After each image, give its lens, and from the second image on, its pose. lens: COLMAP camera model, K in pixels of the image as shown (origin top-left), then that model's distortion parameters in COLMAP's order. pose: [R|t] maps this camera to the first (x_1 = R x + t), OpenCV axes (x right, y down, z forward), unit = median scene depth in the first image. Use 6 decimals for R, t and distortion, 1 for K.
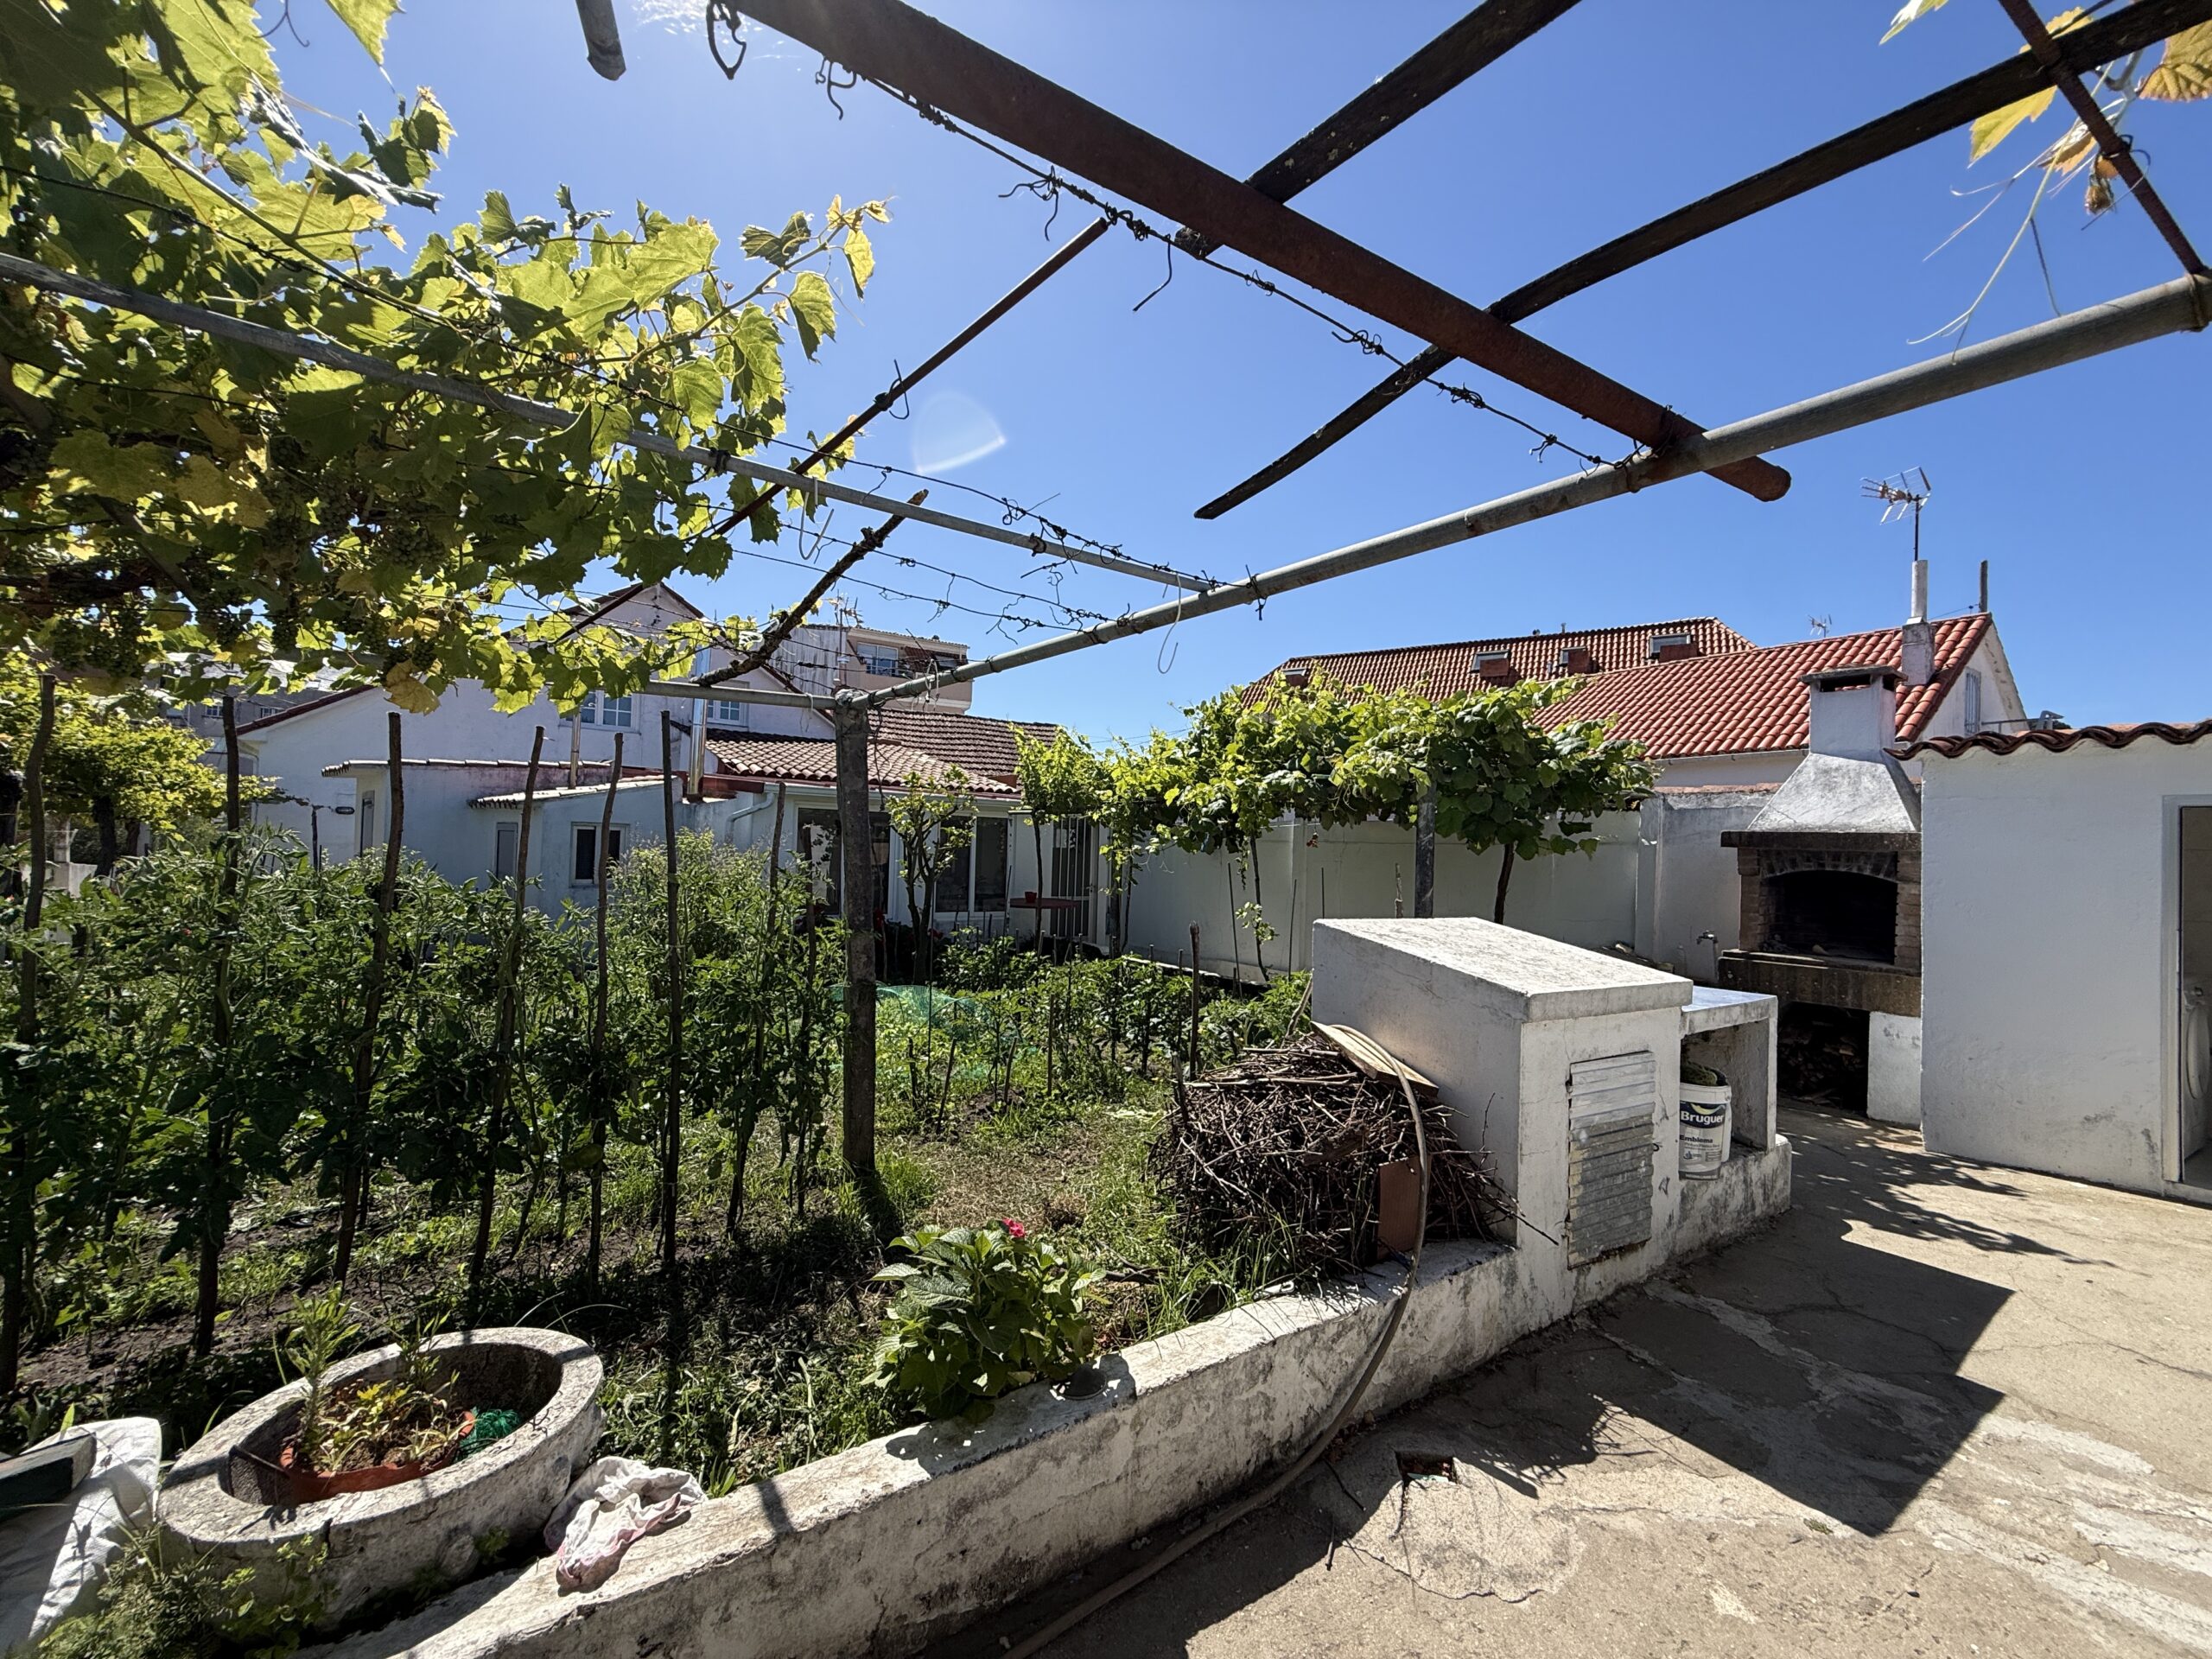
lens RADIAL K [[879.5, 0, 1102.6], [0, 879.5, 830.7], [0, 0, 1]] dist [-0.000513, 0.000133]
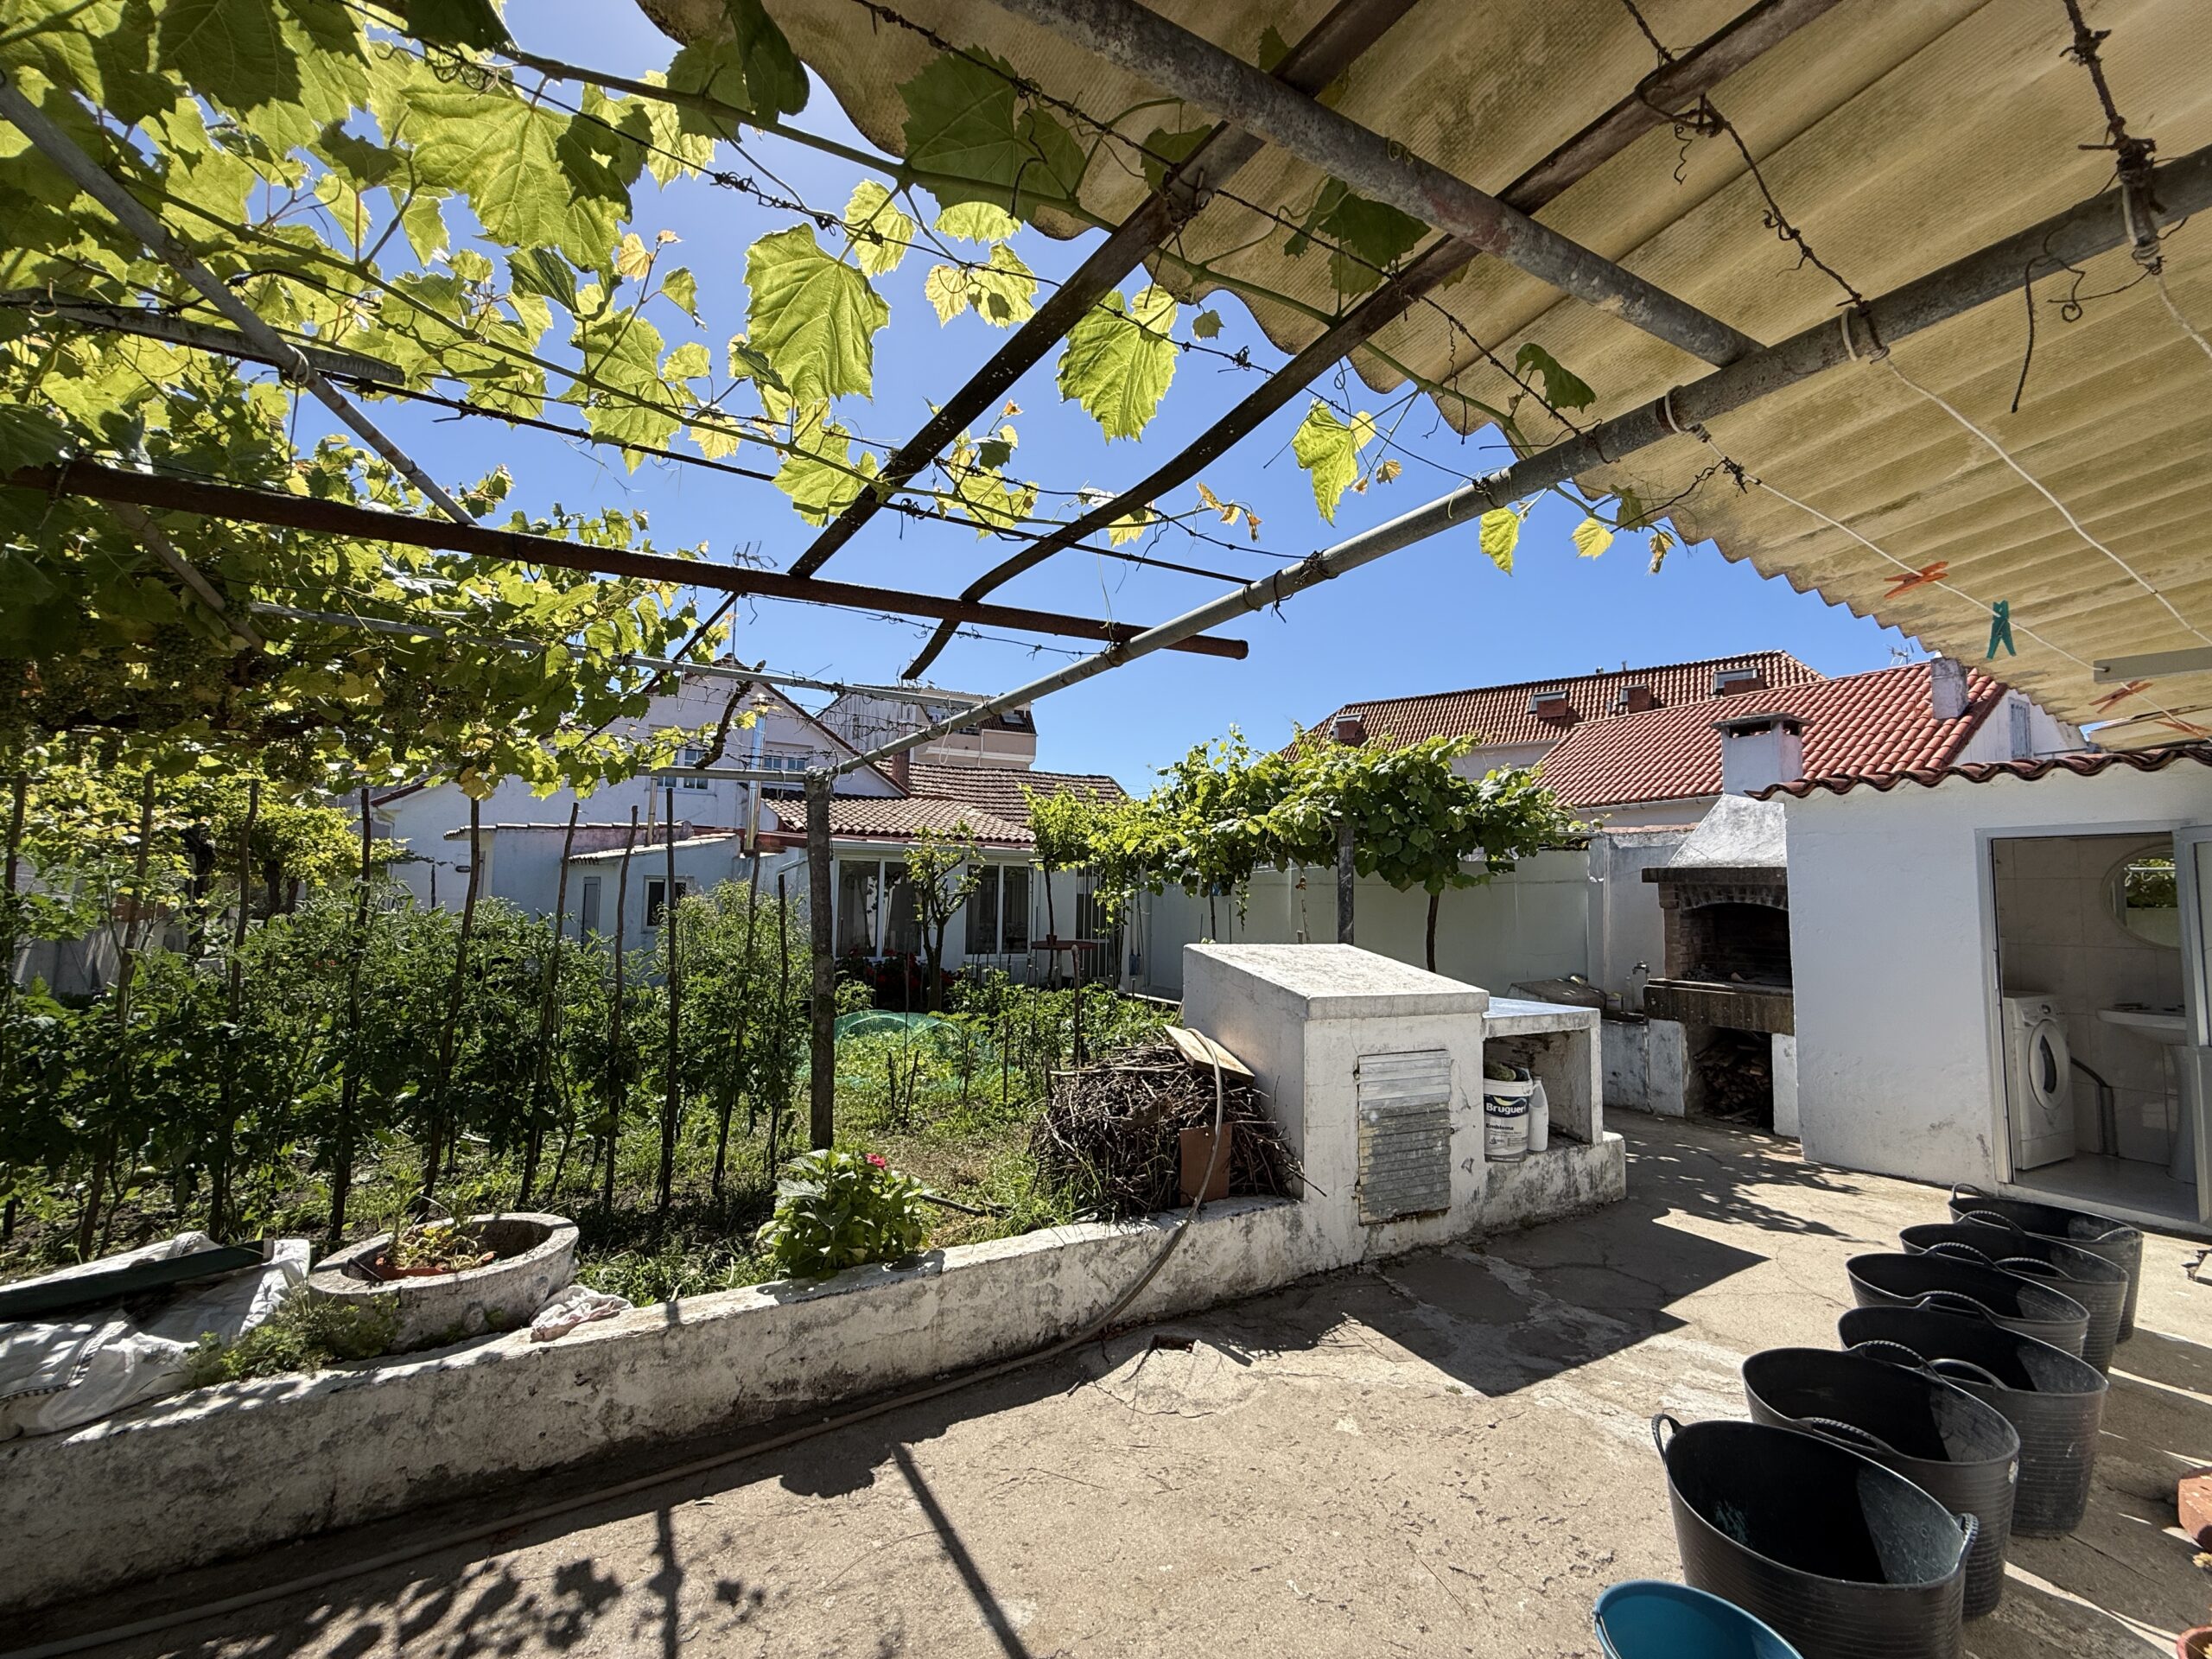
lens RADIAL K [[882.8, 0, 1106.5], [0, 882.8, 830.8], [0, 0, 1]] dist [-0.000772, 0.000090]
pose [[0.996054, -0.018858, -0.086726, 0.329845], [0.014050, 0.998348, -0.055713, 0.014451], [0.087633, 0.054275, 0.994673, -0.319337]]
